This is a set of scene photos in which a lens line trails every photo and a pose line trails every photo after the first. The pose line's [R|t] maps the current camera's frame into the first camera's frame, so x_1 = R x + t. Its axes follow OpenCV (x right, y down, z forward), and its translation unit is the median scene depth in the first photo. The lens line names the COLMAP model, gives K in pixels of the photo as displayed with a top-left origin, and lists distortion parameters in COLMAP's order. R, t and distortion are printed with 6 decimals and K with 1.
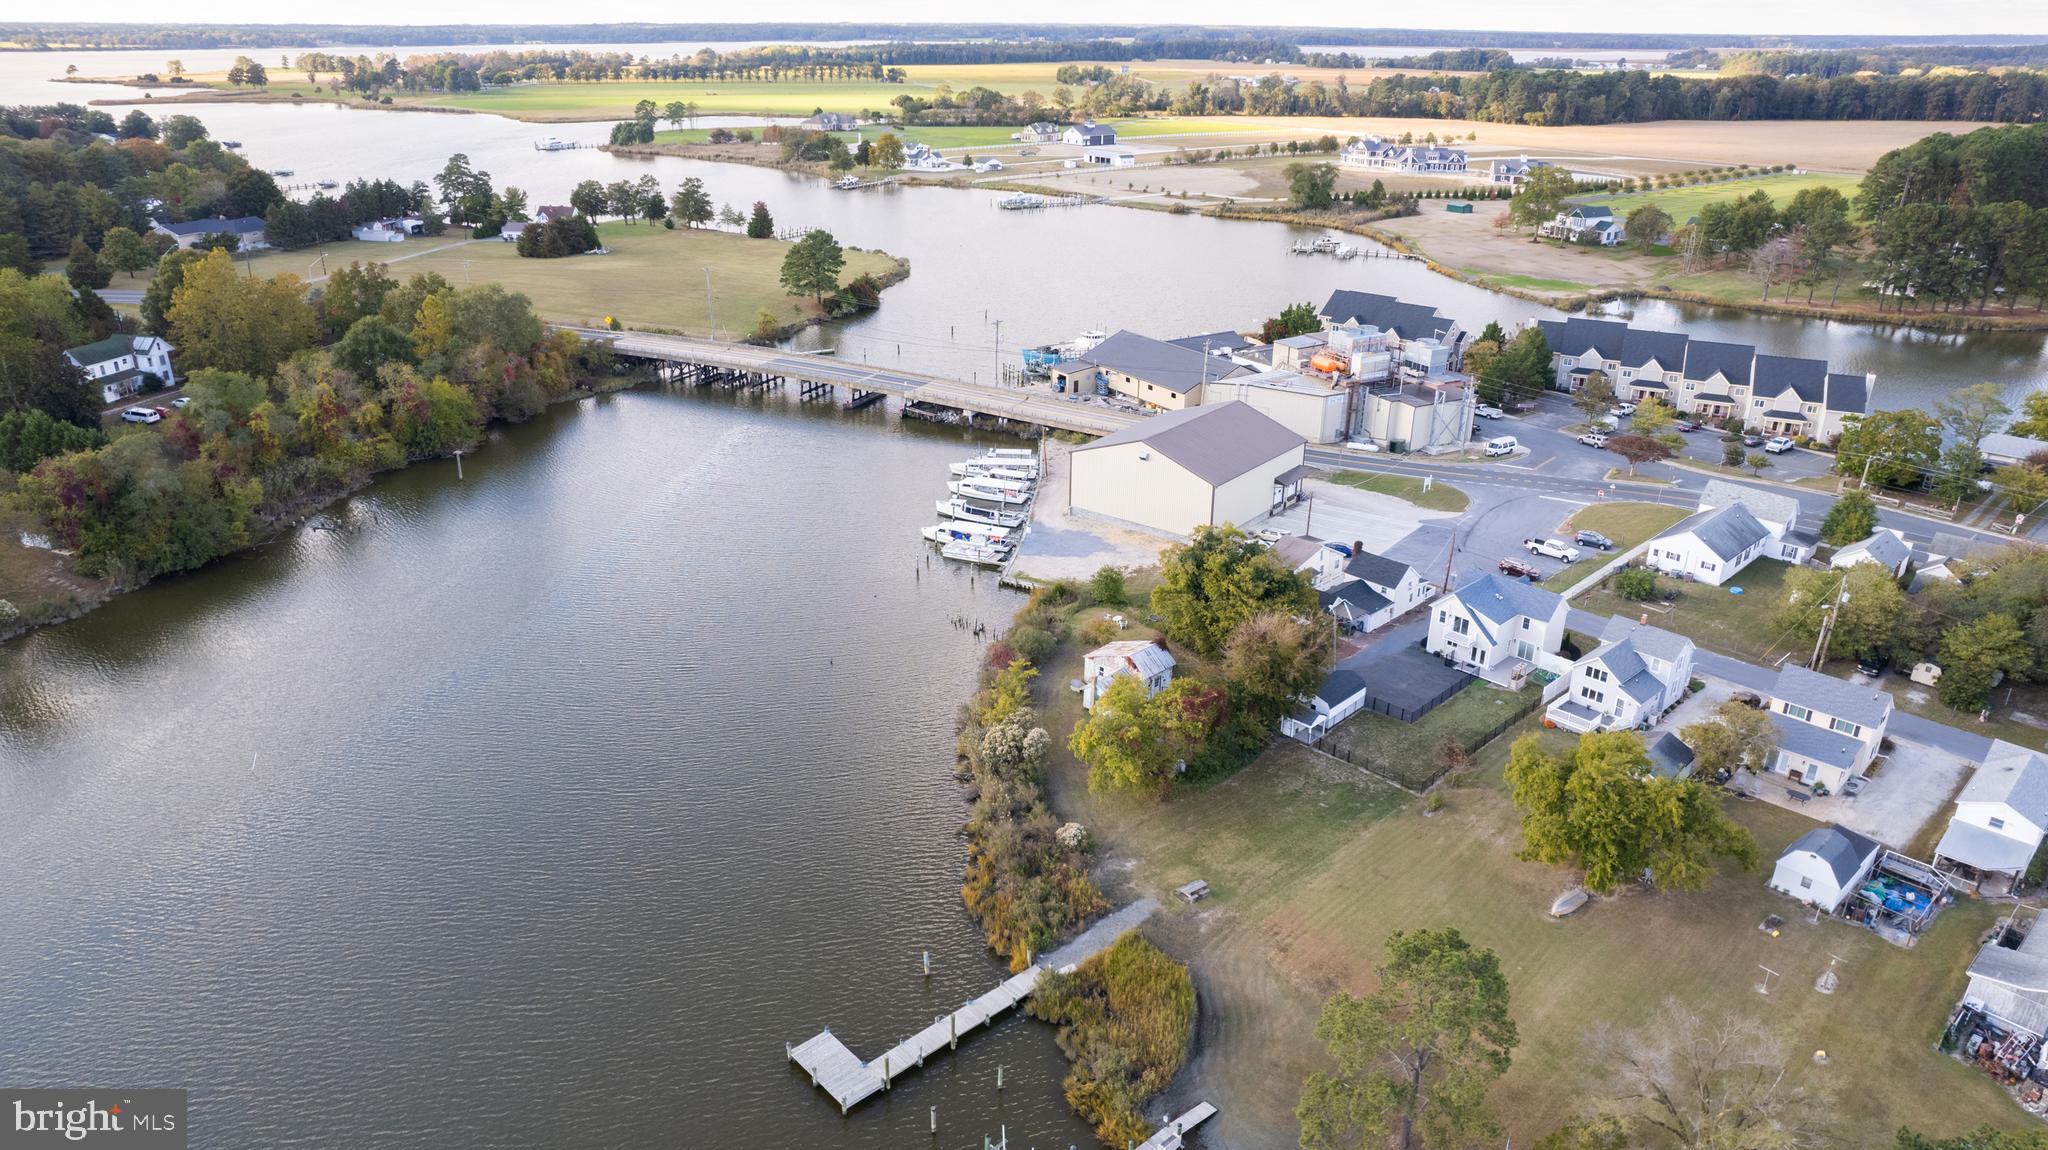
lens RADIAL K [[1316.1, 0, 1024.0], [0, 1316.1, 575.0], [0, 0, 1]] dist [-0.078467, 0.077355]
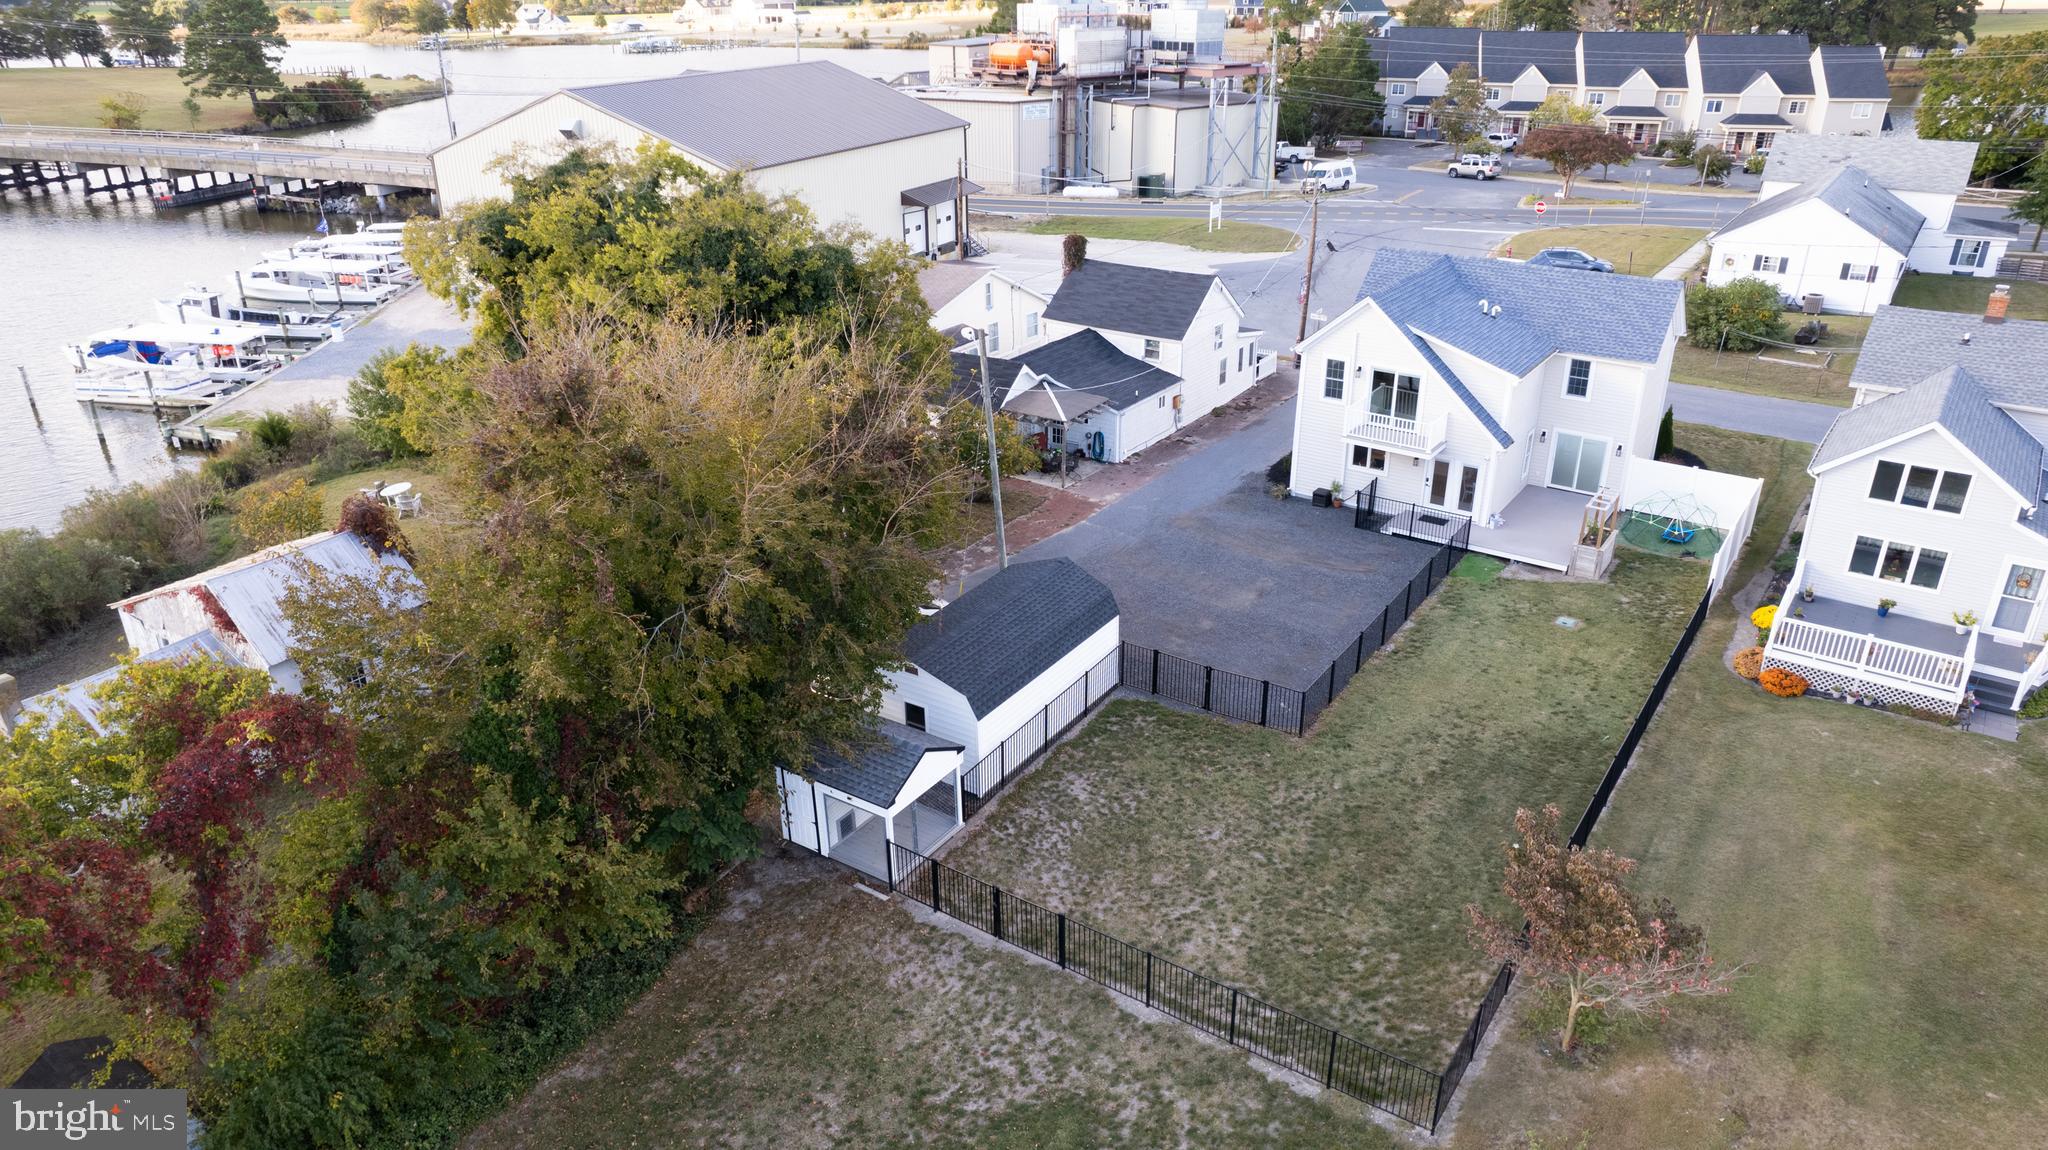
lens RADIAL K [[1316.1, 0, 1024.0], [0, 1316.1, 575.0], [0, 0, 1]] dist [-0.078467, 0.077355]
pose [[0.981035, -0.093113, 0.169998, 0.172989], [0.088212, 0.995445, 0.036176, 0.058106], [-0.172592, -0.020494, 0.984780, 0.647998]]
